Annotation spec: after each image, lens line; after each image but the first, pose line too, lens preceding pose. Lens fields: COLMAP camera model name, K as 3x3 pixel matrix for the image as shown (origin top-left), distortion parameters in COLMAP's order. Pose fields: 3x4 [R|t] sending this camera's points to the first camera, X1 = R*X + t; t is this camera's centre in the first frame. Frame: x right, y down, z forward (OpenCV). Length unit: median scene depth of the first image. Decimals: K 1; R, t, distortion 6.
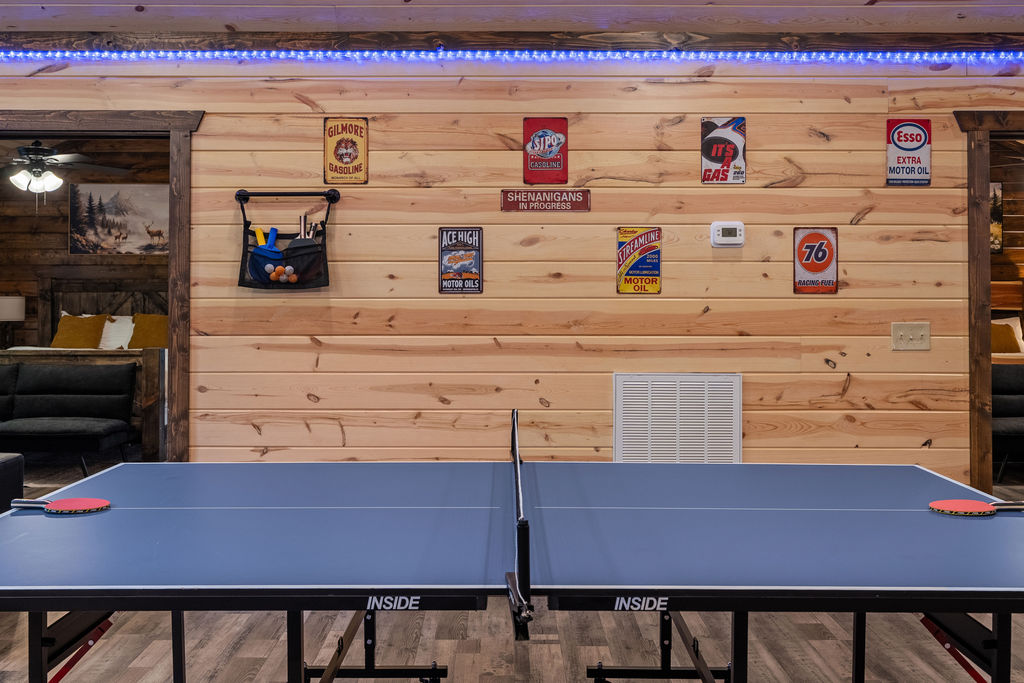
lens RADIAL K [[1023.7, 0, 506.5], [0, 1023.7, 300.6], [0, 0, 1]] dist [0.006414, 0.000000]
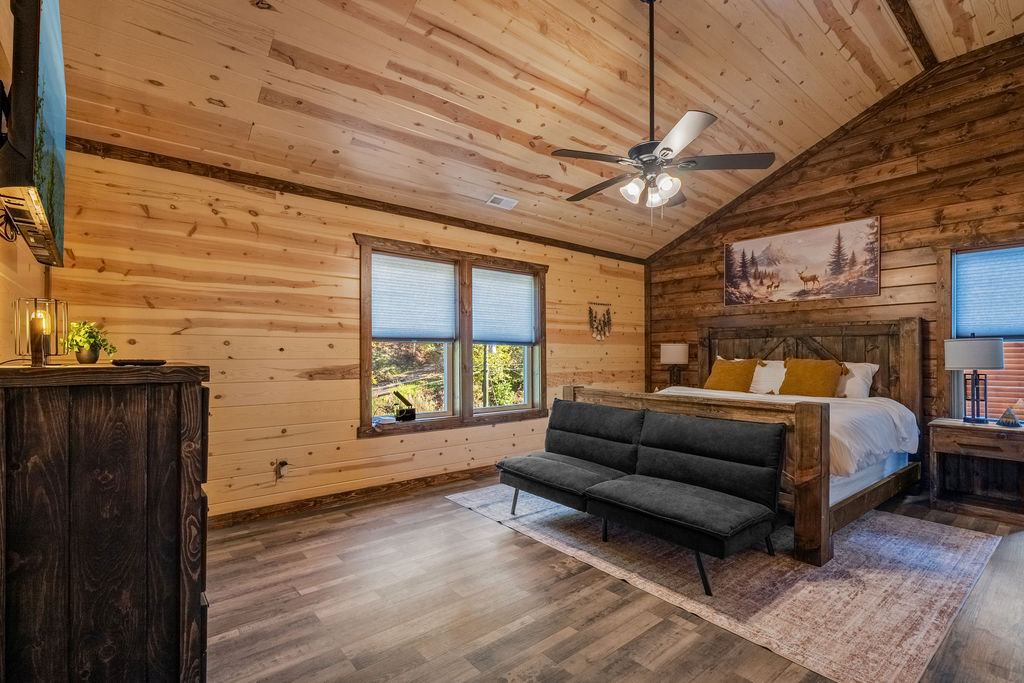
lens RADIAL K [[469.5, 0, 510.1], [0, 469.5, 351.3], [0, 0, 1]] dist [-0.003195, -0.000599]
pose [[0.630774, -0.004073, -0.775956, -0.173376], [-0.004151, 0.999954, -0.008622, 0.010540], [0.775955, 0.008660, 0.630729, 0.488455]]
